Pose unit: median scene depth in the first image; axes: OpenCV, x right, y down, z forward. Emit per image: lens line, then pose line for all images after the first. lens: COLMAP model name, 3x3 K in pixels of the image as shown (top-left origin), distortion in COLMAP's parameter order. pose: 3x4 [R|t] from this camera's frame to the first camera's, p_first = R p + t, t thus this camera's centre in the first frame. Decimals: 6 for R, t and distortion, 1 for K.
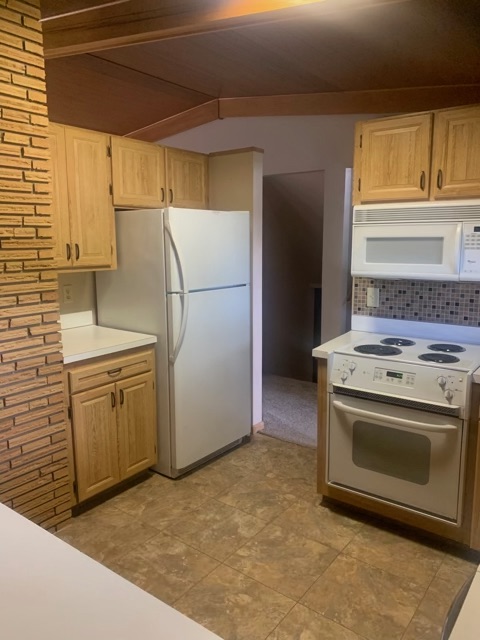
lens RADIAL K [[491.8, 0, 238.5], [0, 491.8, 318.4], [0, 0, 1]] dist [0.009914, 0.010442]
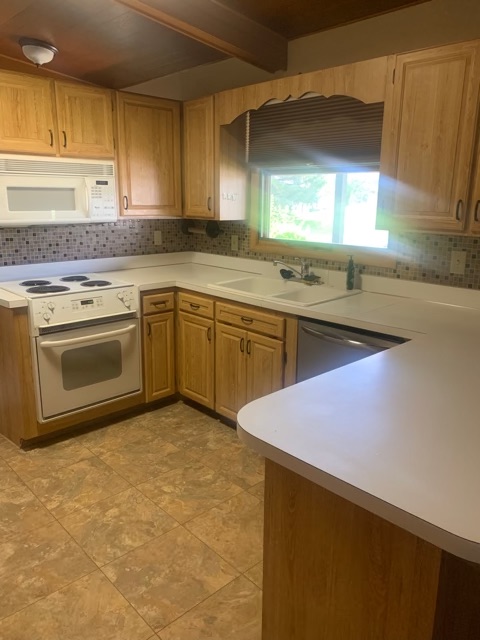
lens RADIAL K [[491.8, 0, 237.9], [0, 491.8, 319.5], [0, 0, 1]] dist [0.009914, 0.010442]
pose [[0.166683, -0.230869, 0.958601, -0.749327], [0.147025, 0.967153, 0.207363, -0.039598], [-0.974987, 0.106374, 0.195151, 0.371744]]
